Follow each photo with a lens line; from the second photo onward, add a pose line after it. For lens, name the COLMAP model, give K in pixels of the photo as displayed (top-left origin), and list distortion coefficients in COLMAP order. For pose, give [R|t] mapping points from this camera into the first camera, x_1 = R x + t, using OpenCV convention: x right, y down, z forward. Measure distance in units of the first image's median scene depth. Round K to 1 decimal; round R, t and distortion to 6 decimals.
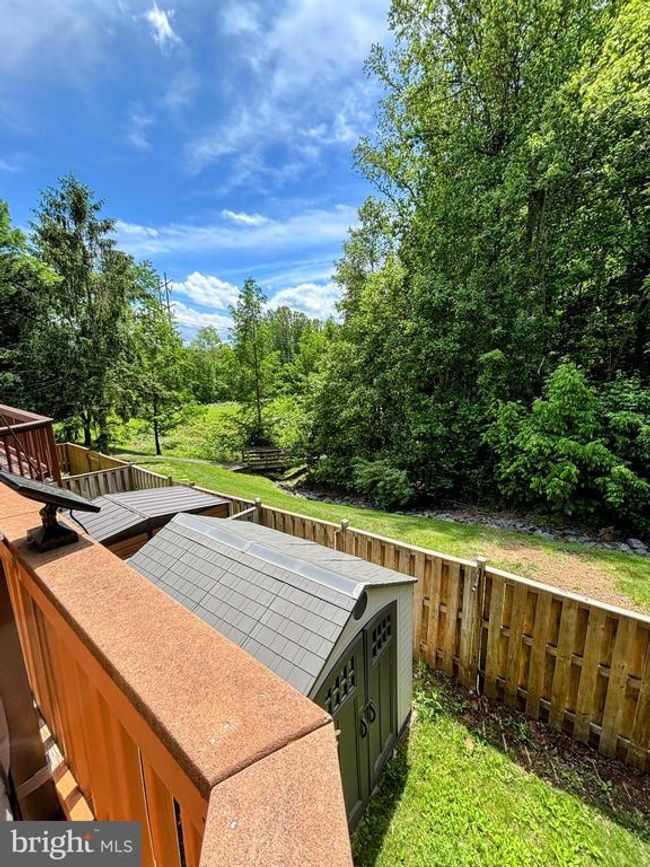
lens RADIAL K [[351.9, 0, 325.1], [0, 351.9, 434.0], [0, 0, 1]] dist [-0.003007, 0.002259]
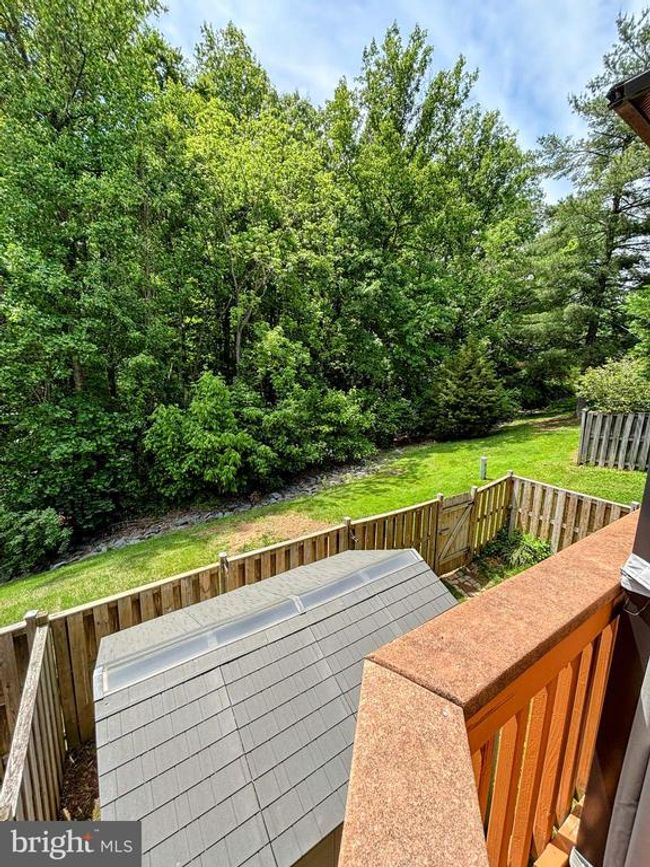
lens RADIAL K [[351.9, 0, 322.6], [0, 351.9, 432.0], [0, 0, 1]] dist [-0.003007, 0.002259]
pose [[0.317980, -0.132900, 0.938736, -0.345588], [0.148815, 0.984850, 0.089020, -0.045319], [-0.936345, 0.111391, 0.332940, 0.257015]]
